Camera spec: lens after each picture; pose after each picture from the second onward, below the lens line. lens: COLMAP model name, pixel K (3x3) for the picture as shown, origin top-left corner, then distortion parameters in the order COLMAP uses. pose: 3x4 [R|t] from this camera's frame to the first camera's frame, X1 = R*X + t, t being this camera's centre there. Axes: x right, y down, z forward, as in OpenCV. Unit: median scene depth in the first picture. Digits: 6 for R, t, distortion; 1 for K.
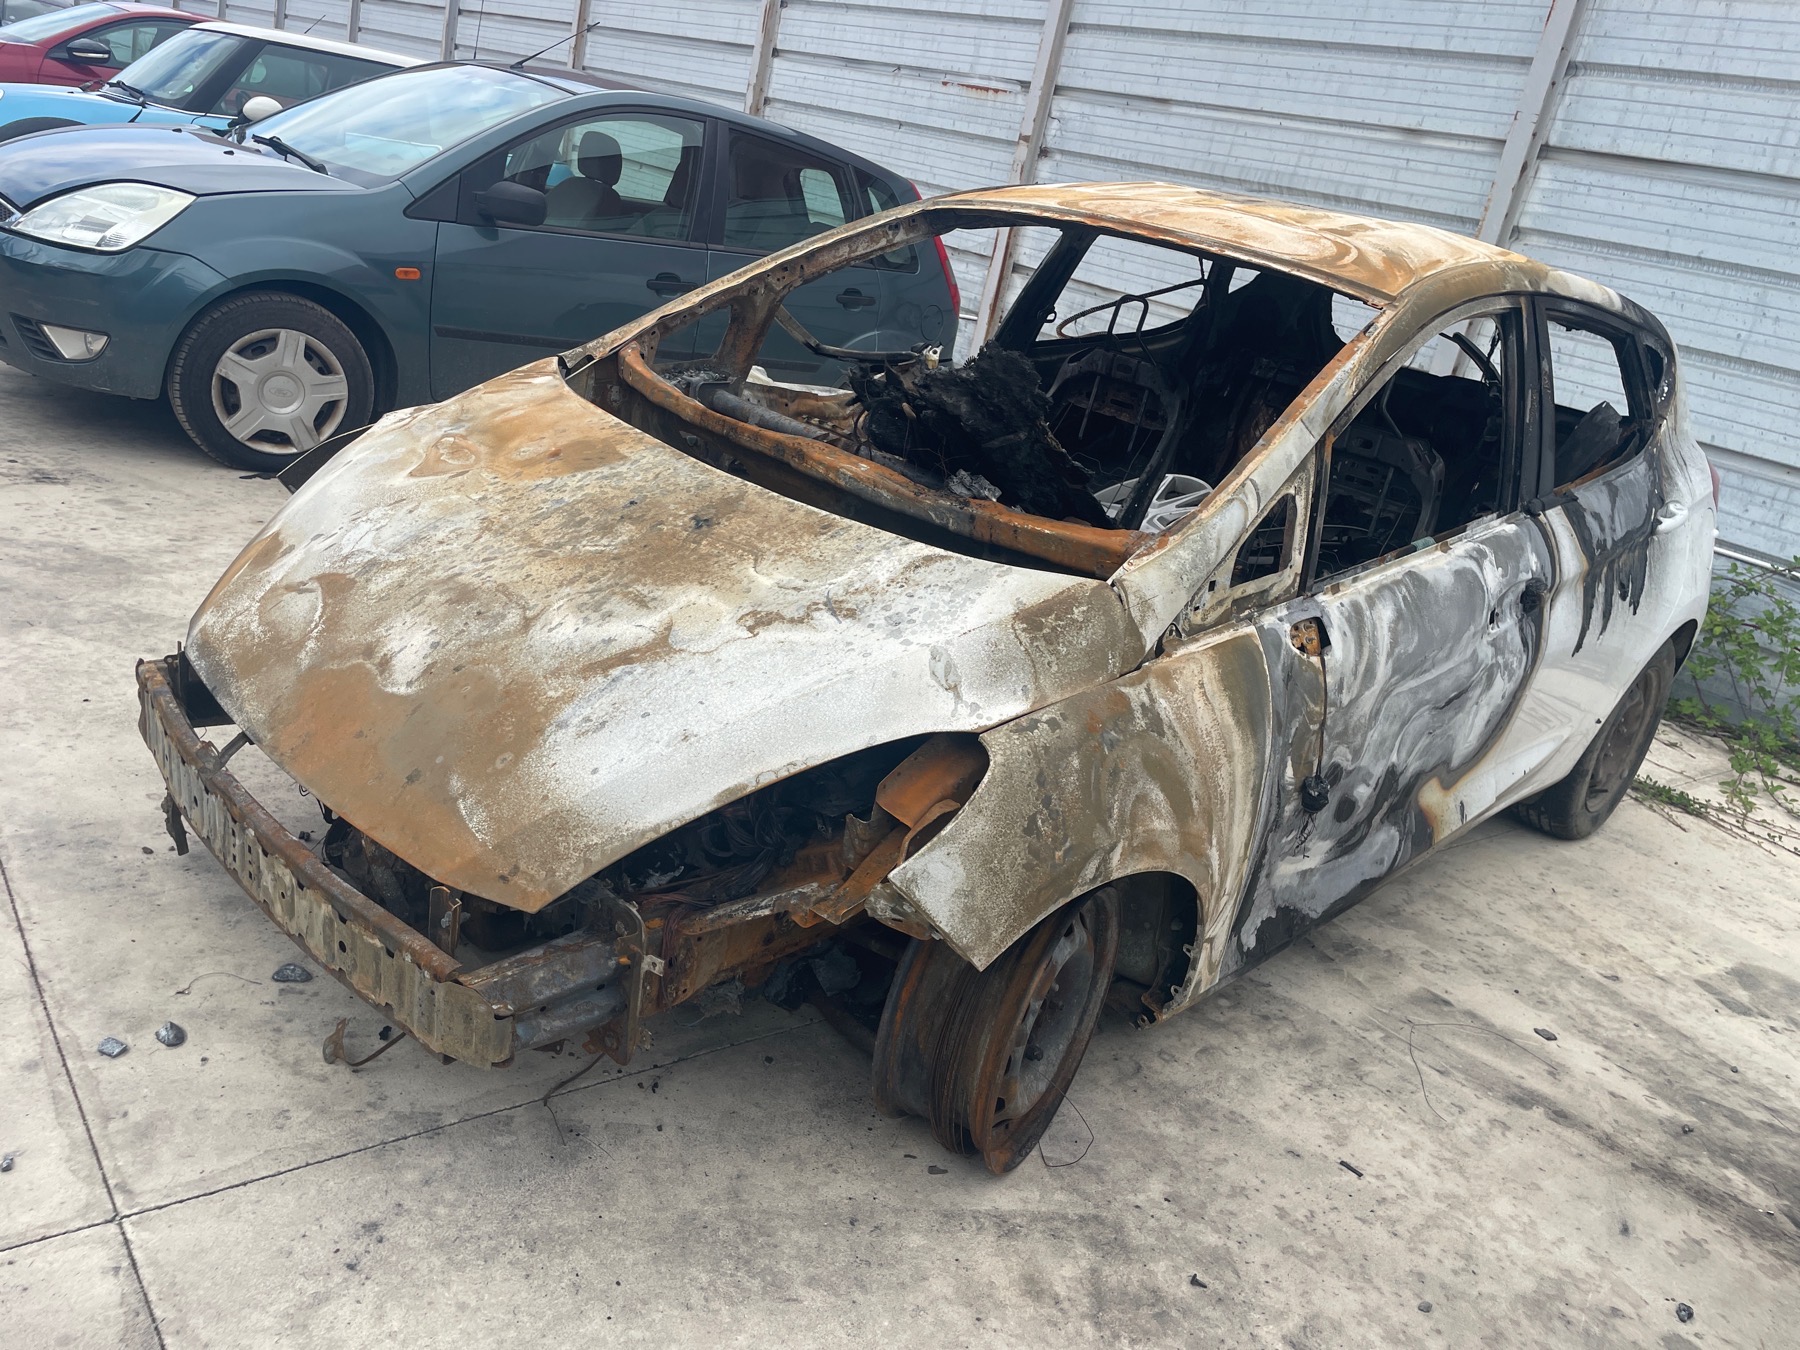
lens RADIAL K [[1381.1, 0, 906.1], [0, 1381.1, 688.5], [0, 0, 1]] dist [0.015287, -0.014966]
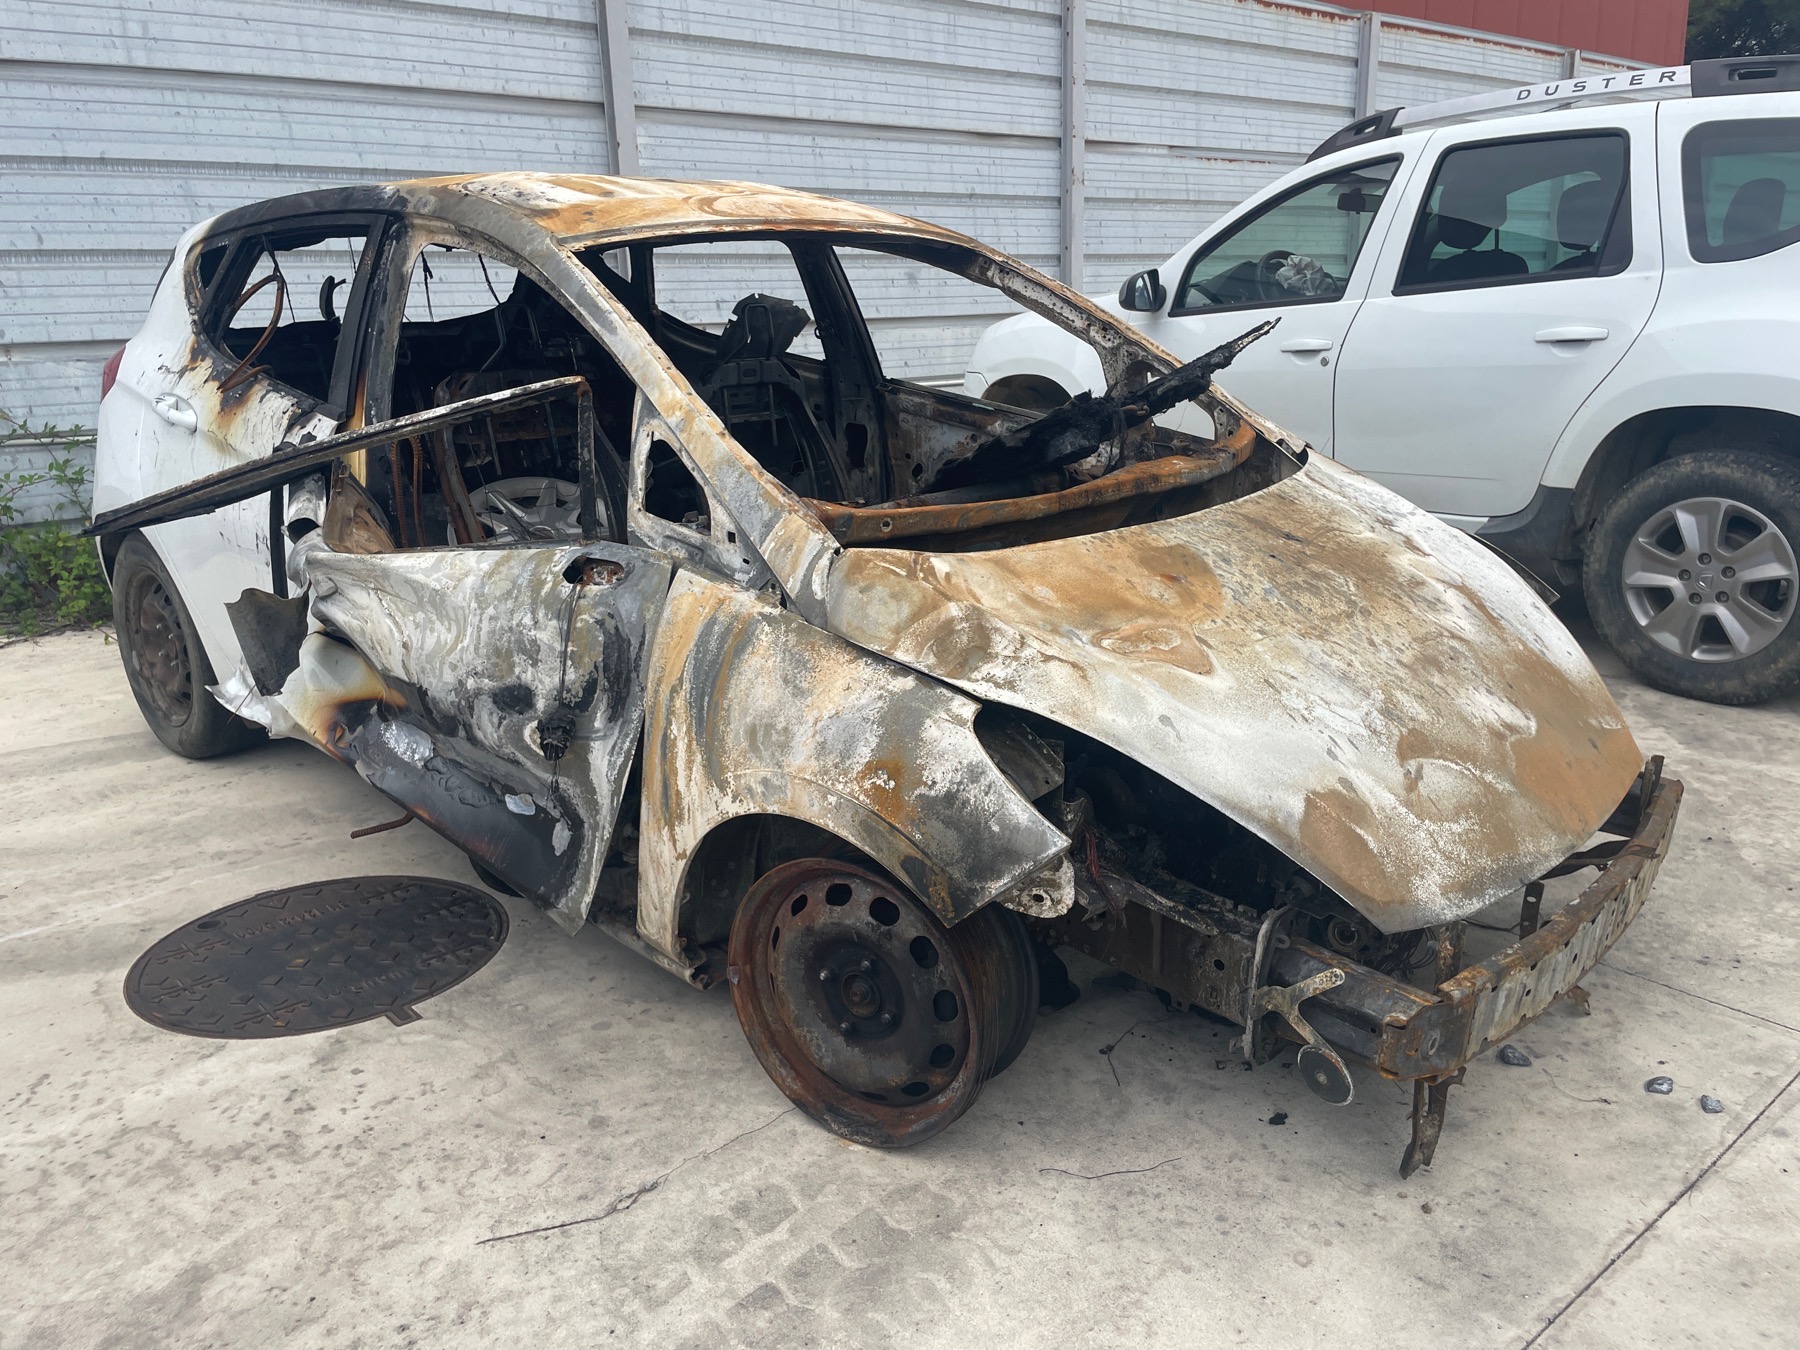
lens RADIAL K [[1381.1, 0, 903.6], [0, 1381.1, 672.6], [0, 0, 1]] dist [0.015287, -0.014966]
pose [[-0.028550, -0.466374, 0.884127, -1.184977], [0.347579, 0.824662, 0.446231, -0.641362], [-0.937216, 0.320044, 0.138558, 1.158631]]
